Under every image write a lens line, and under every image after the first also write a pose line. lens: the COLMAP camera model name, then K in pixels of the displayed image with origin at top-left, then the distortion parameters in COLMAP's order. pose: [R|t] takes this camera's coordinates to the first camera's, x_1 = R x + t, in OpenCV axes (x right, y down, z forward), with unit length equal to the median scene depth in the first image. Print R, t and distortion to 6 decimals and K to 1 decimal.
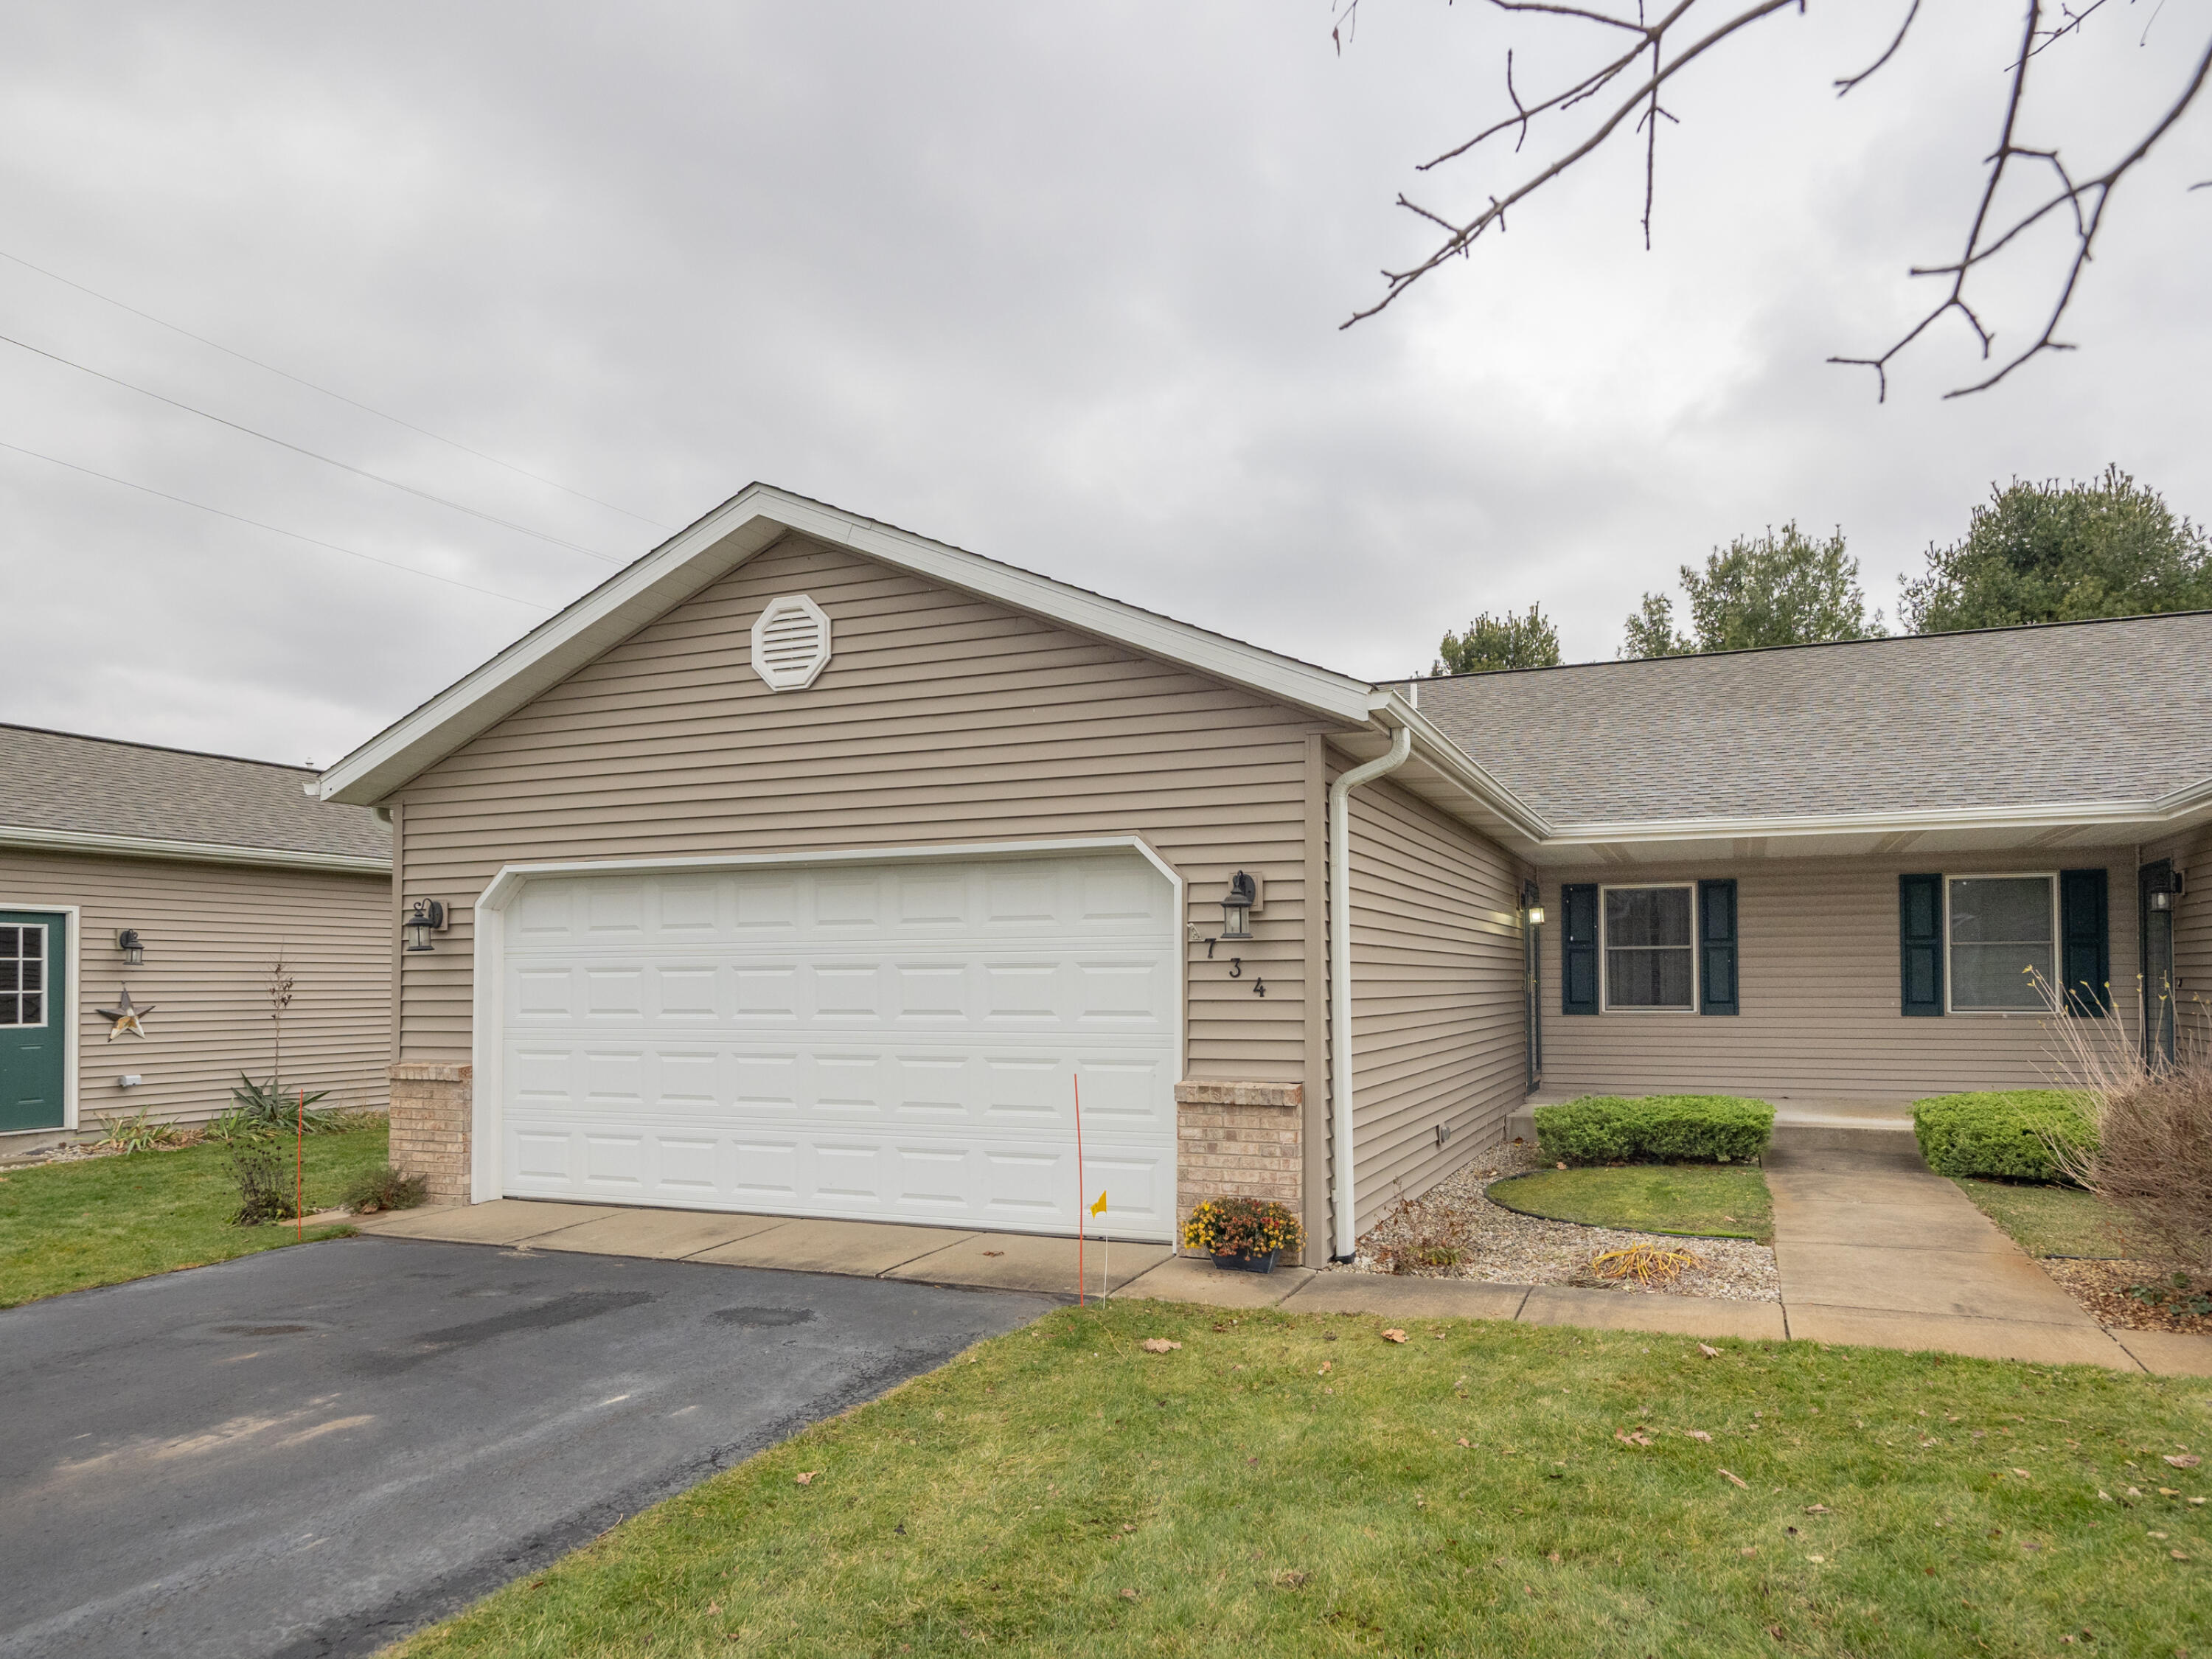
lens RADIAL K [[1461.2, 0, 1101.6], [0, 1461.2, 963.1], [0, 0, 1]] dist [-0.000620, -0.000928]
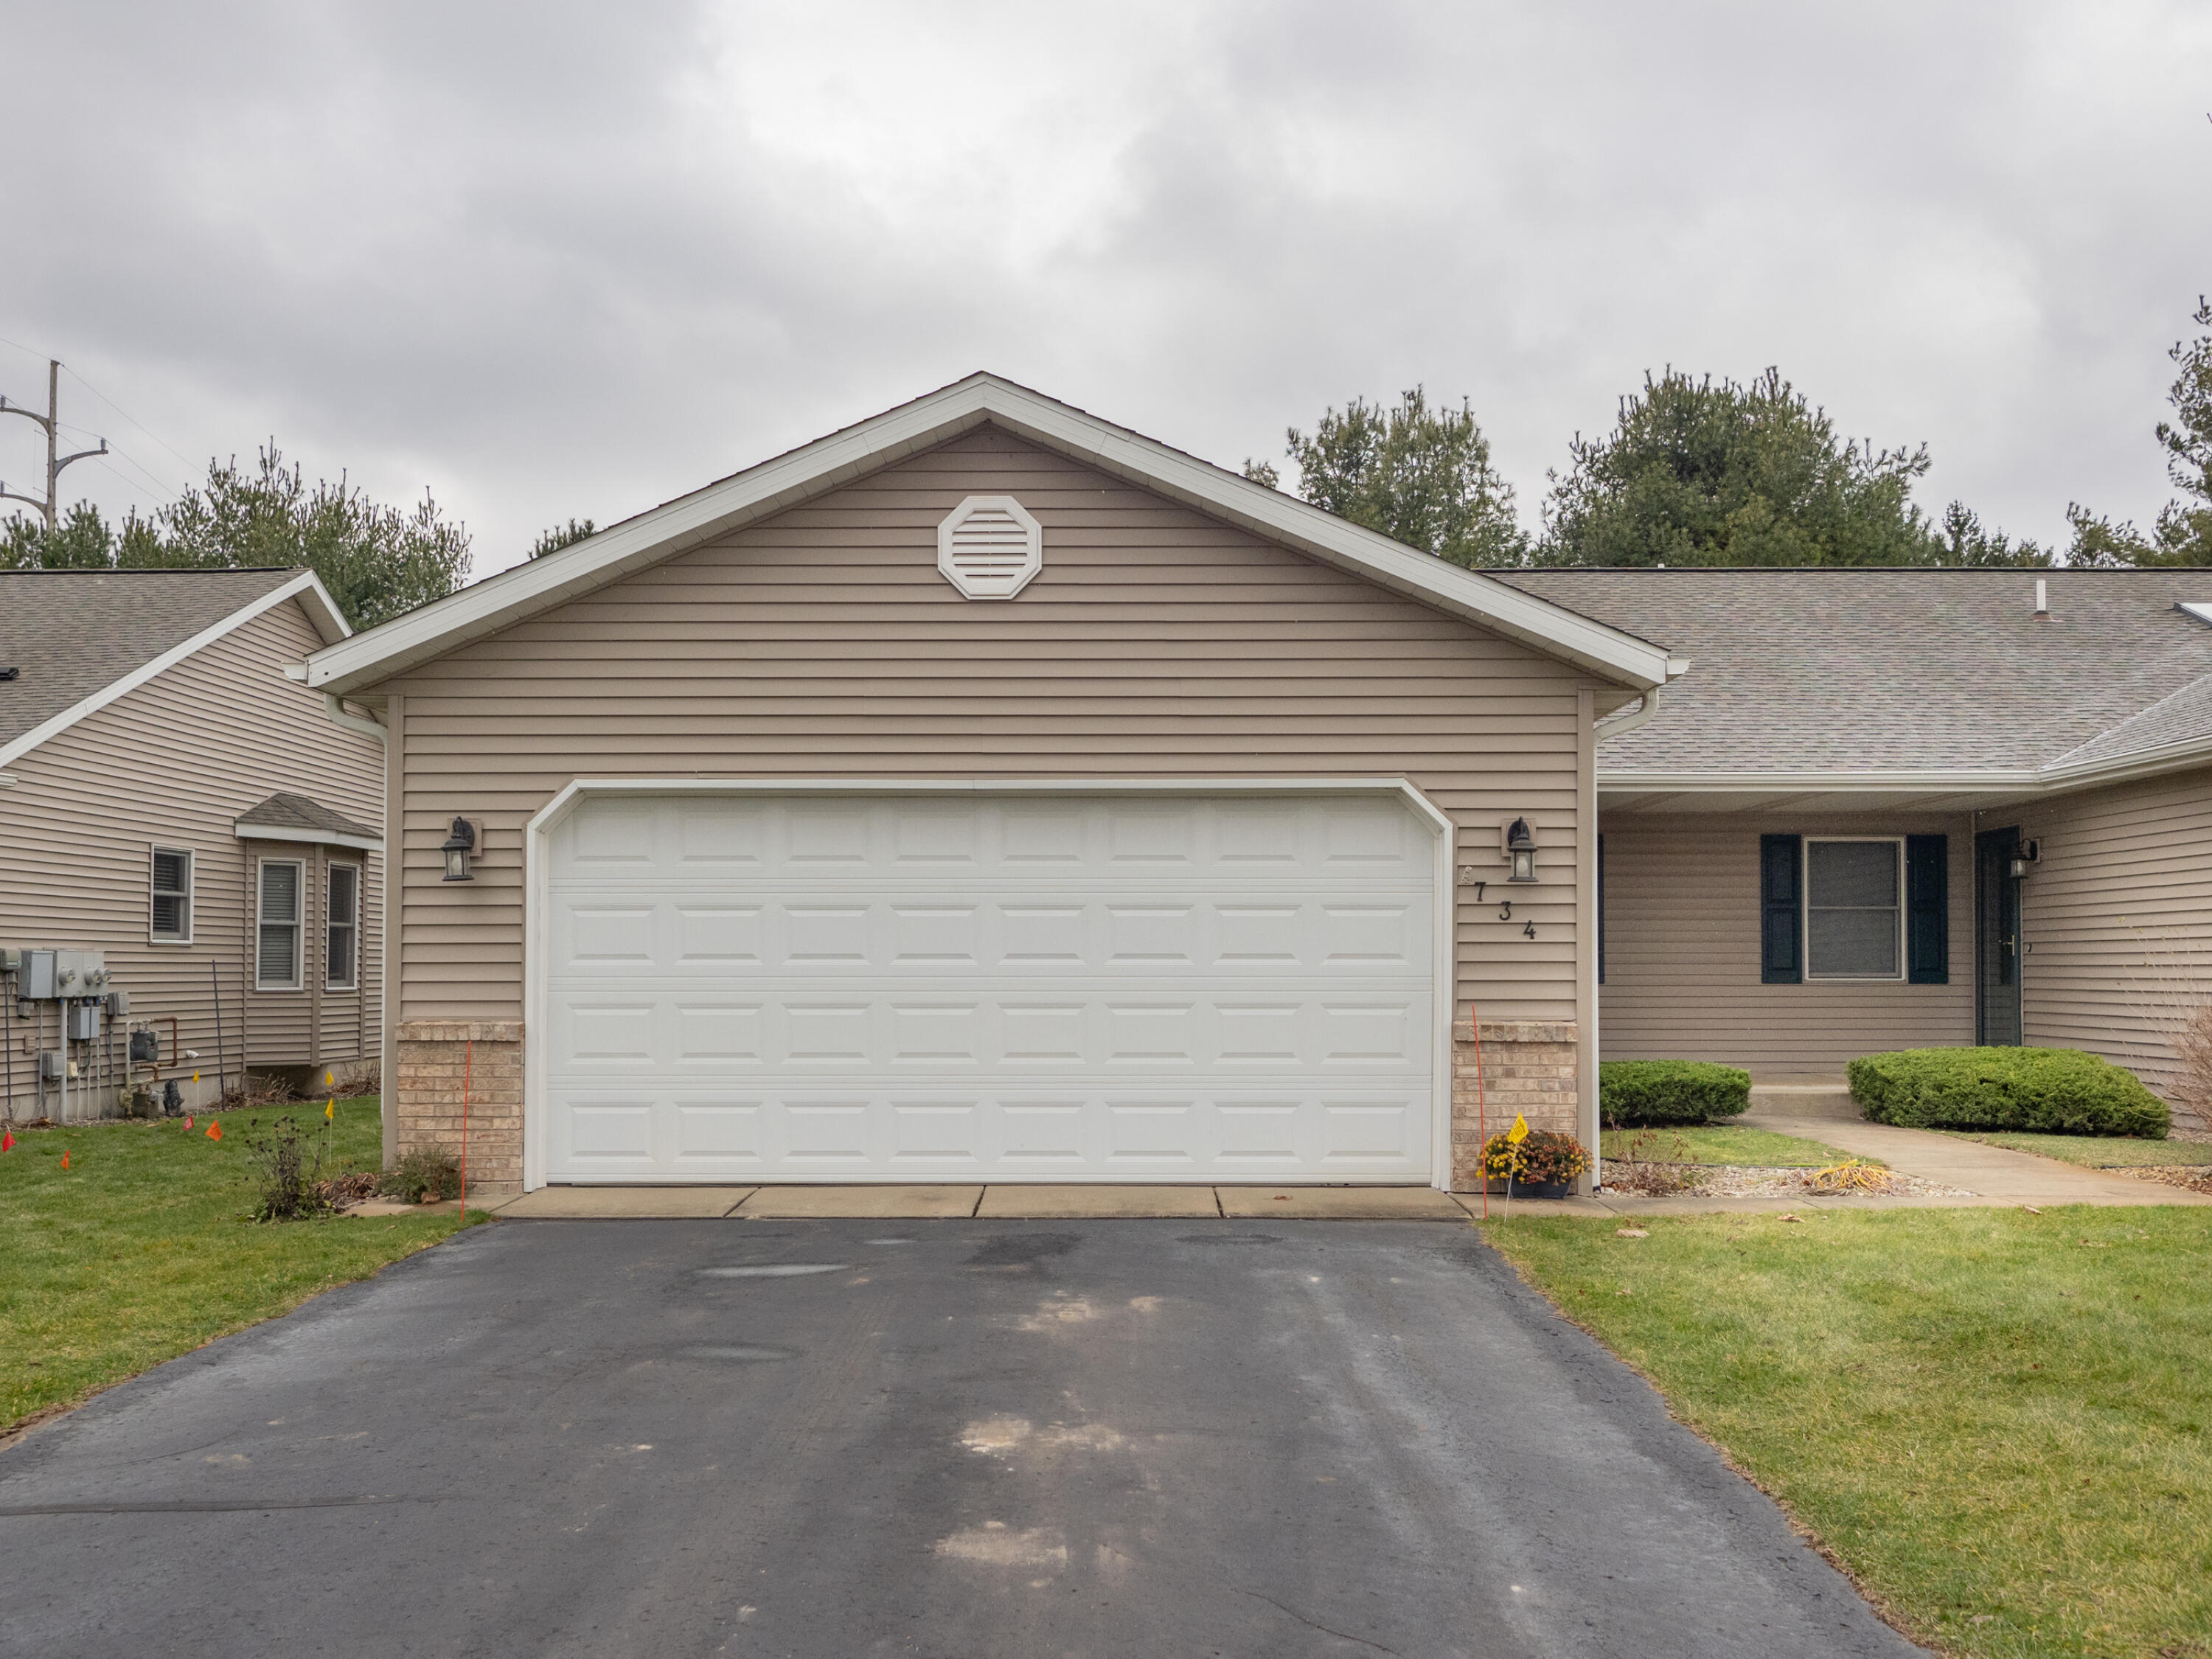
lens RADIAL K [[2209.7, 0, 1113.9], [0, 2209.7, 946.4], [0, 0, 1]] dist [0.003660, 0.000381]
pose [[0.926466, 0.008578, 0.376280, -0.592012], [-0.009397, 0.999956, 0.000341, 0.024042], [-0.376260, -0.003851, 0.926506, -0.268177]]
